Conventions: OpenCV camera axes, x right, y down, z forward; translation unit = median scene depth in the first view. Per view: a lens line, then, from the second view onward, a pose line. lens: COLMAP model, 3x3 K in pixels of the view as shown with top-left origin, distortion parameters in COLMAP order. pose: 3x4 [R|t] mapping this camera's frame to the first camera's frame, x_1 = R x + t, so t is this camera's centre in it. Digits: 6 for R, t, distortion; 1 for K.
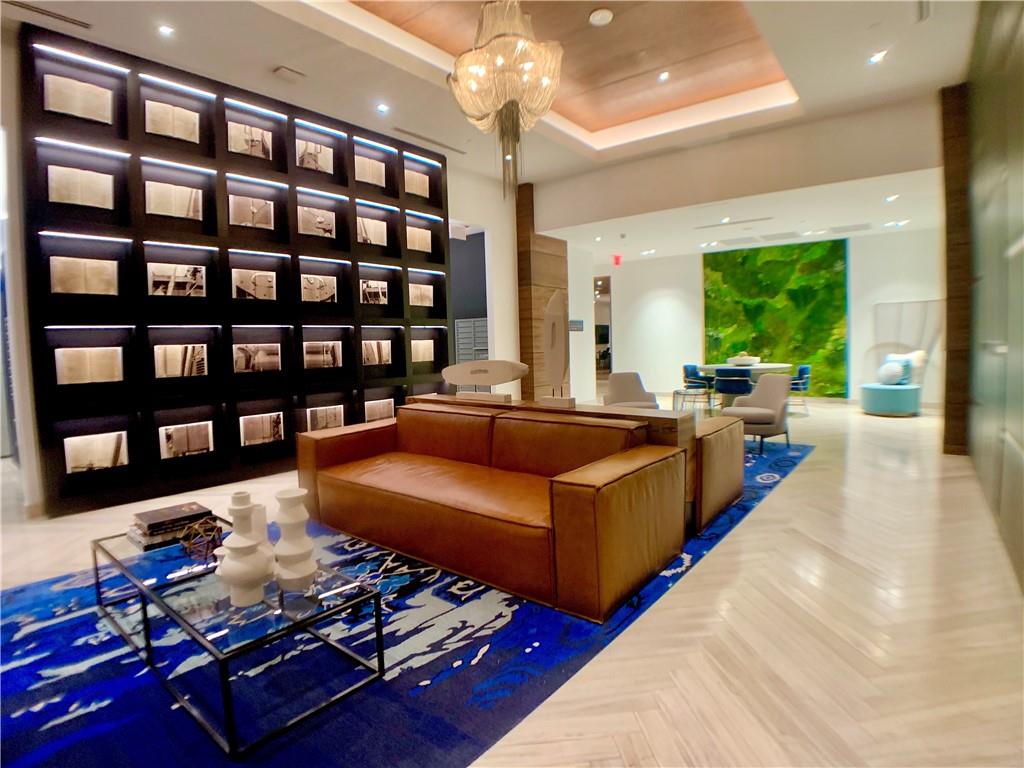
lens RADIAL K [[537.2, 0, 514.5], [0, 537.2, 383.8], [0, 0, 1]] dist [-0.061705, -0.001076]
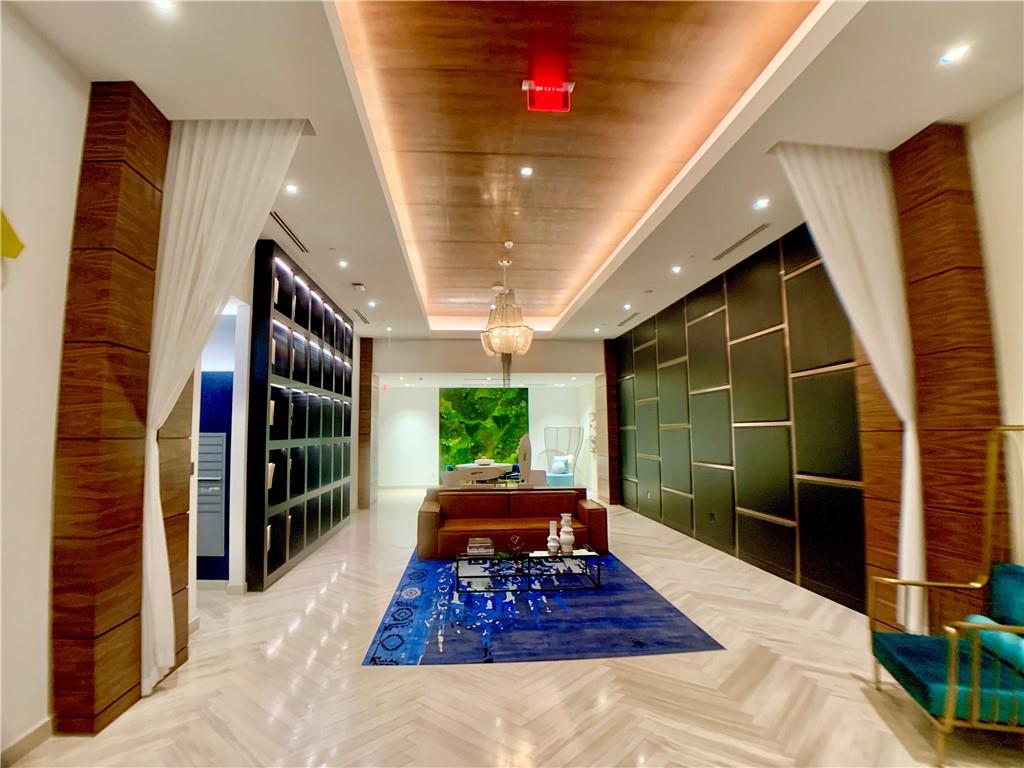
lens RADIAL K [[537.2, 0, 508.4], [0, 537.2, 377.4], [0, 0, 1]] dist [-0.061705, -0.001076]
pose [[0.726832, 0.084897, 0.681548, -0.561881], [0.045652, 0.984164, -0.171278, -0.013877], [-0.685296, 0.155605, 0.711447, -0.198787]]
